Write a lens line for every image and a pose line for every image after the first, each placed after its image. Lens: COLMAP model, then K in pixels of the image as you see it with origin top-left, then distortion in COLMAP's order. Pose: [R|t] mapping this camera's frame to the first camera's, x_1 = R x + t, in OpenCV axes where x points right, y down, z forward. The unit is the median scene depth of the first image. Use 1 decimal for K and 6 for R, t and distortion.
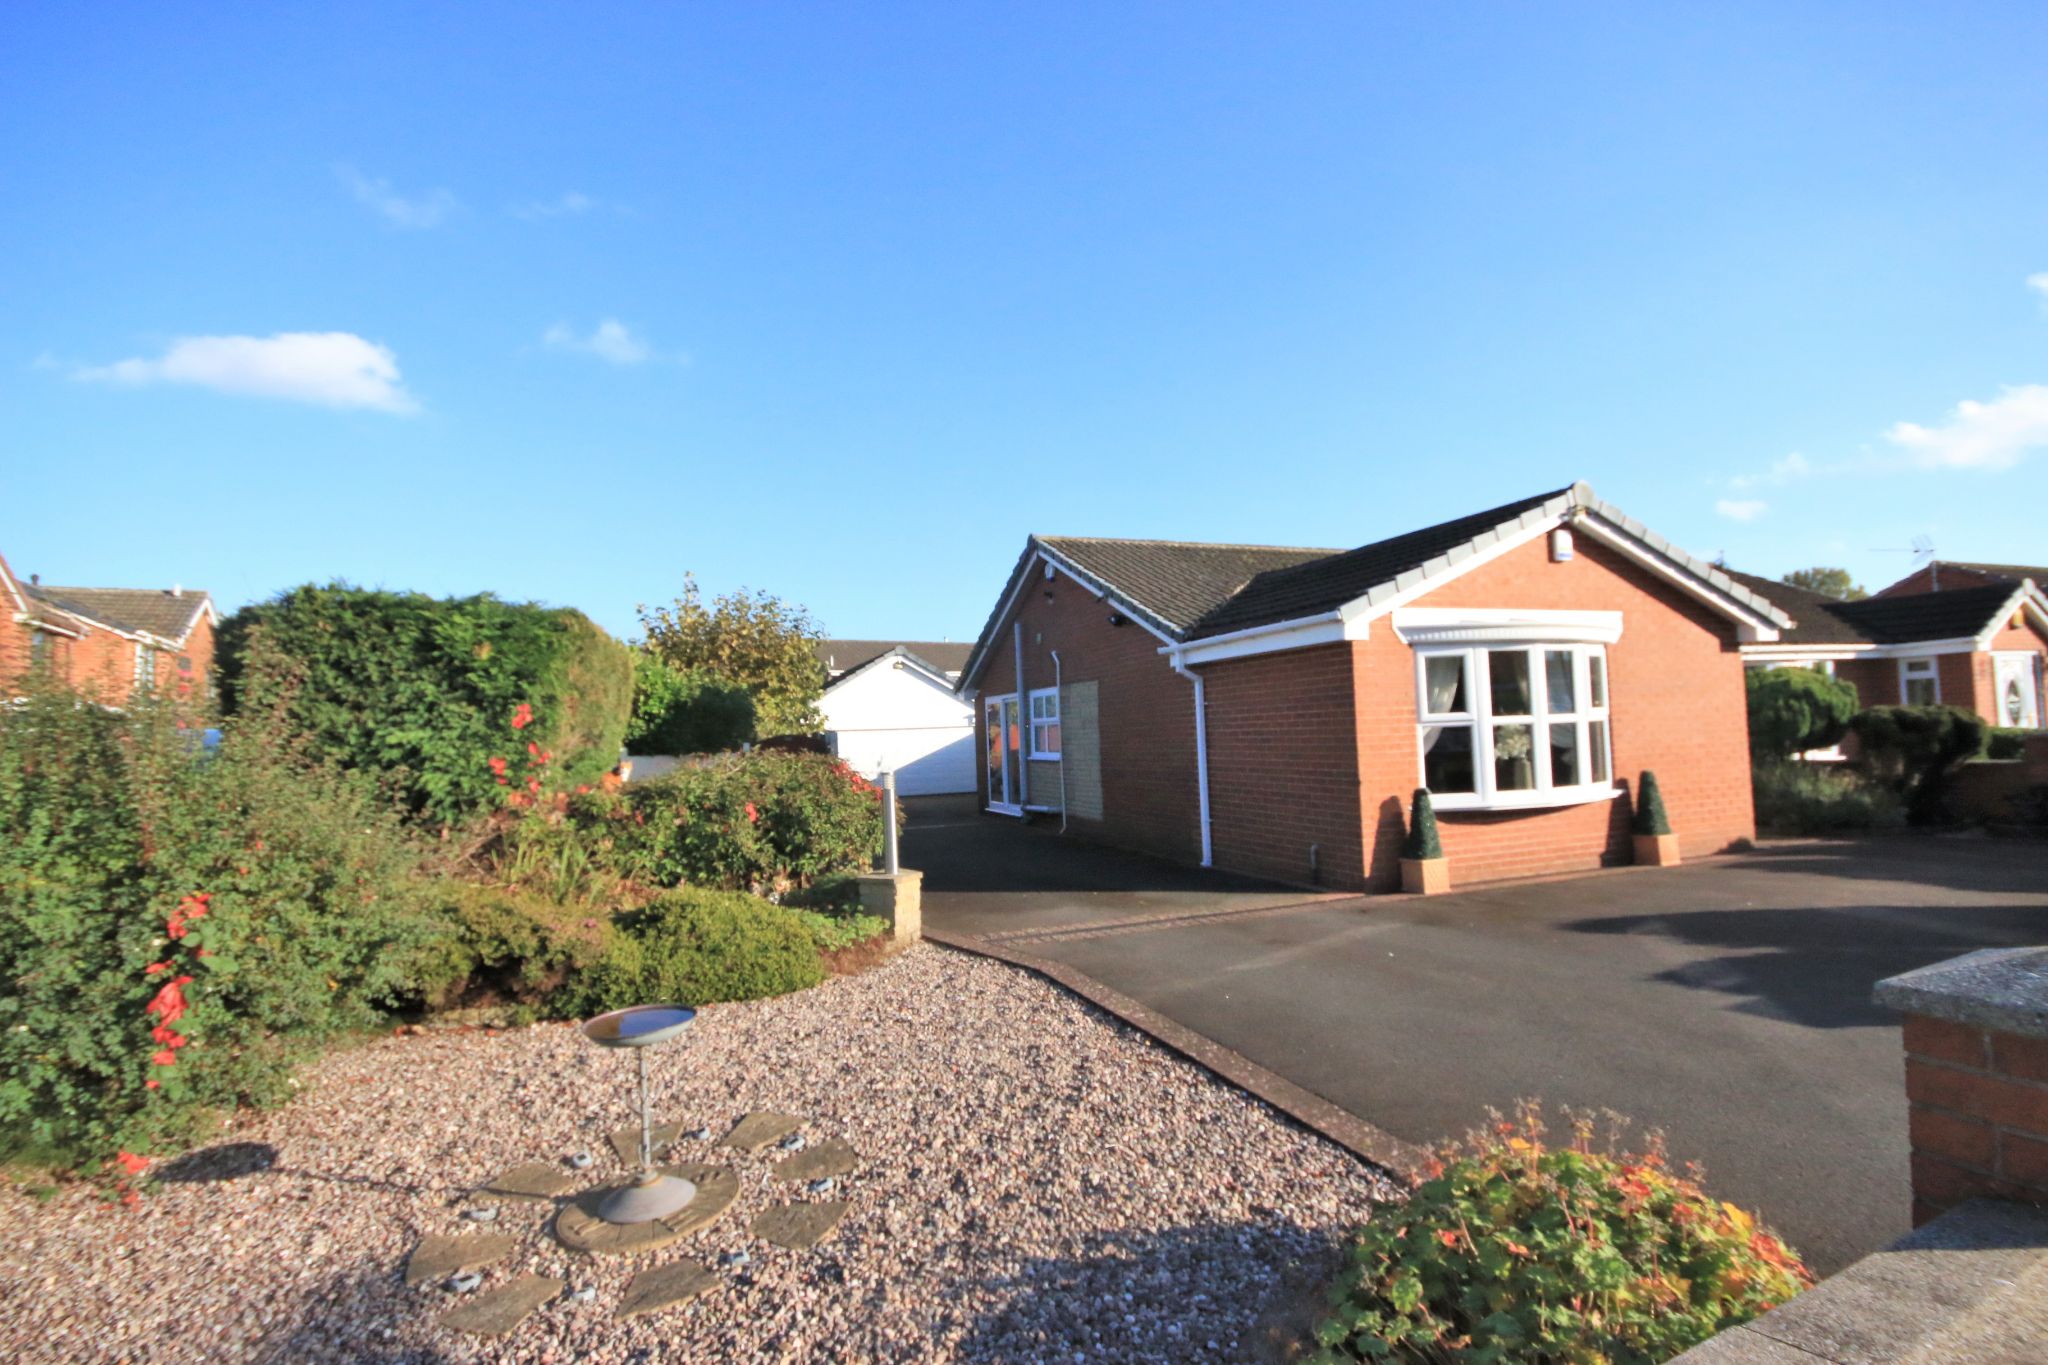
lens RADIAL K [[940.1, 0, 1018.4], [0, 940.1, 688.3], [0, 0, 1]] dist [-0.012184, 0.001000]
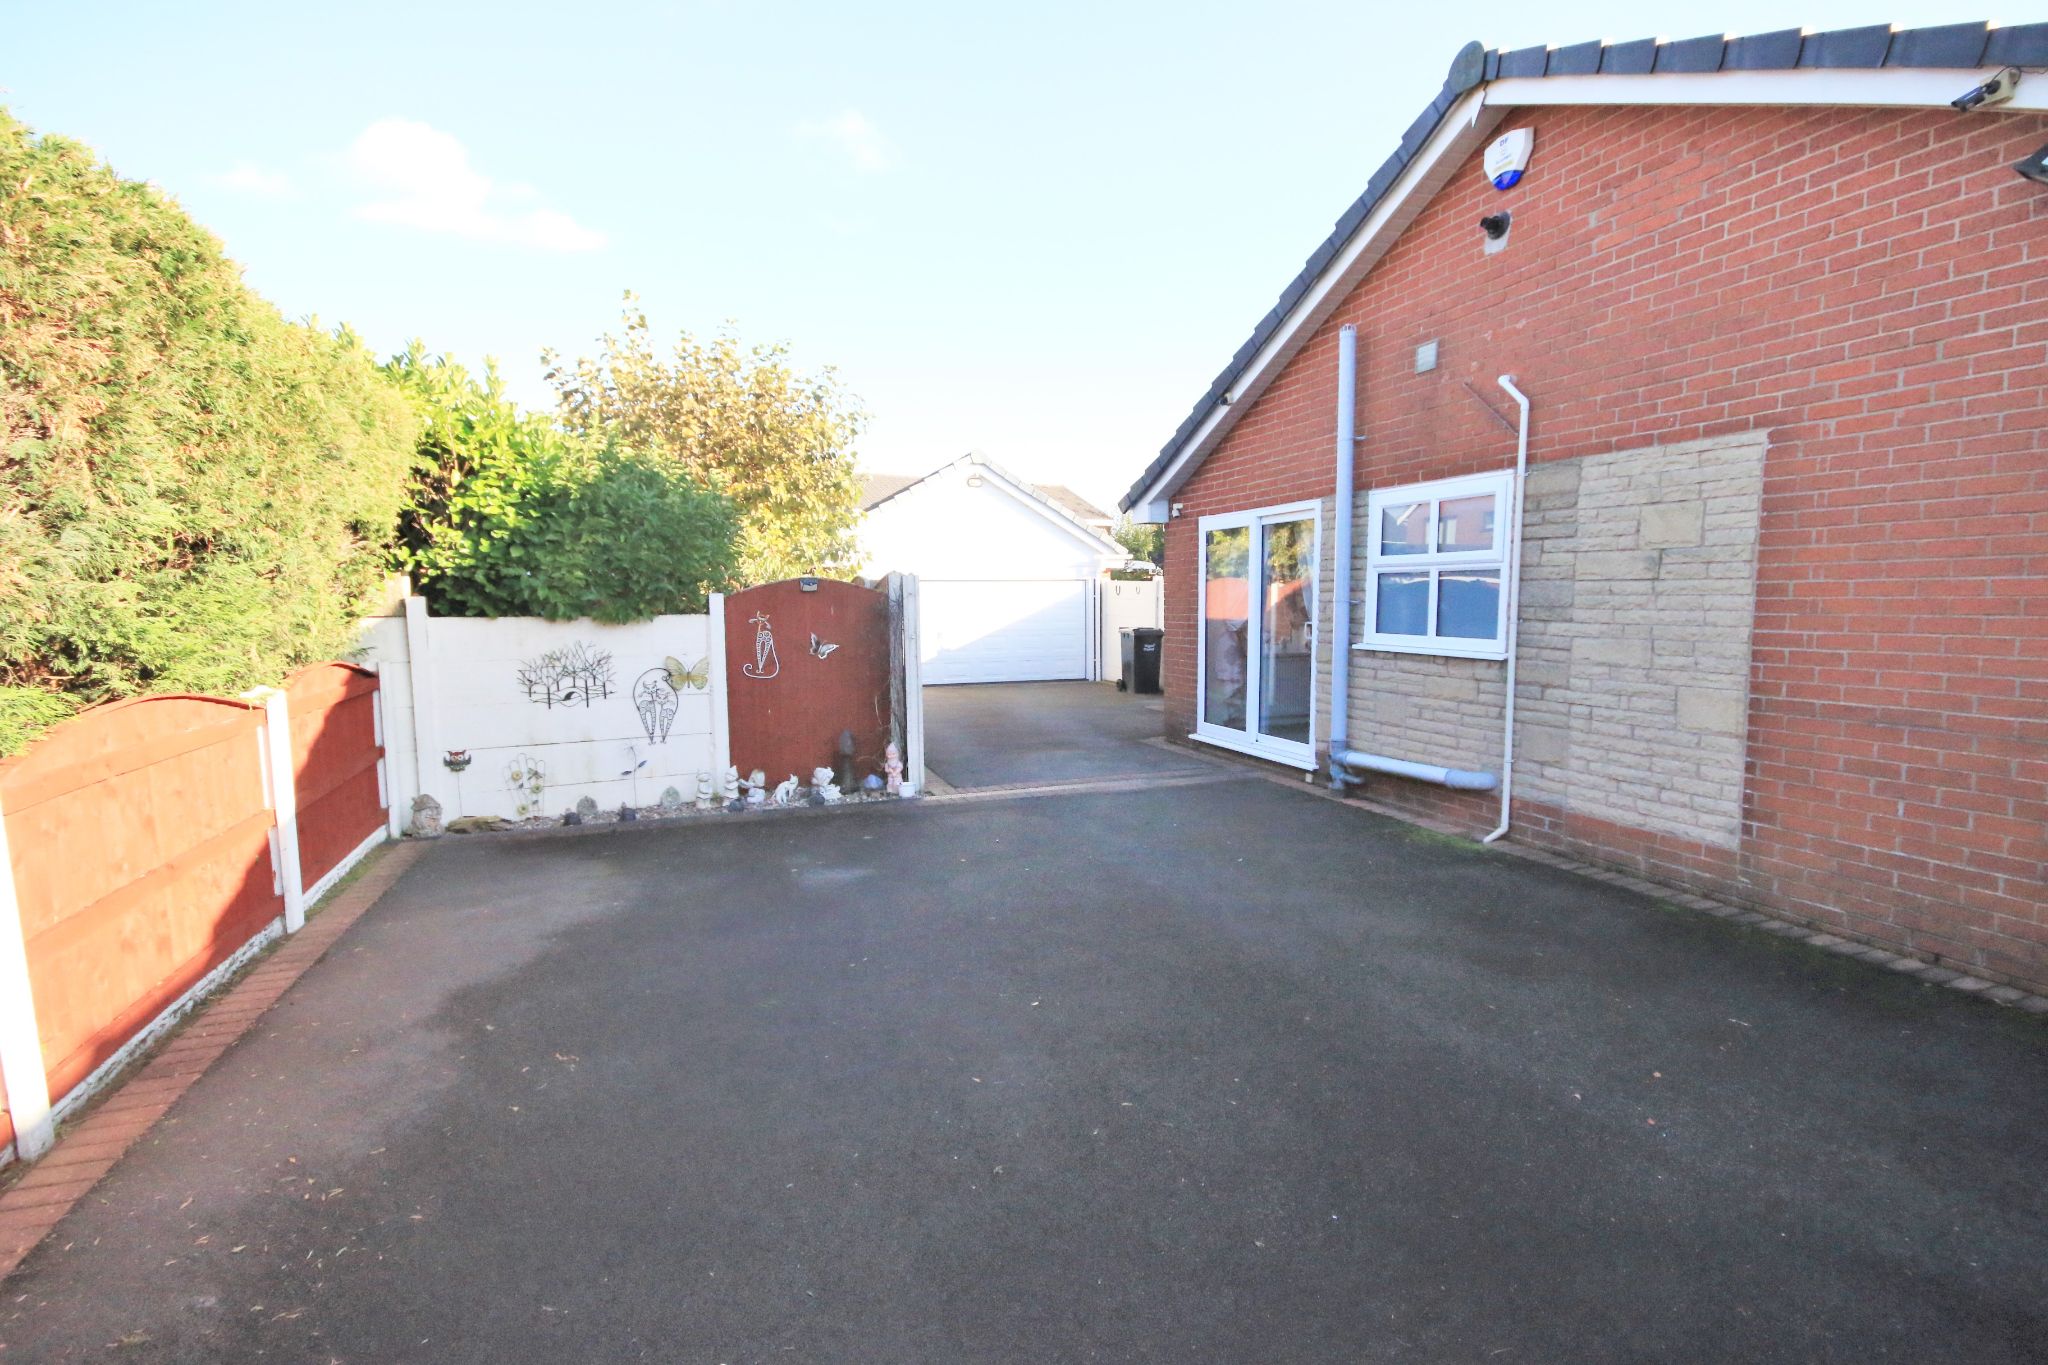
lens RADIAL K [[940.1, 0, 1018.4], [0, 940.1, 688.3], [0, 0, 1]] dist [-0.012184, 0.001000]
pose [[0.999525, 0.029760, -0.007977, -0.124957], [-0.028261, 0.988684, 0.147327, 0.028973], [0.012271, -0.147032, 0.989056, 0.488777]]
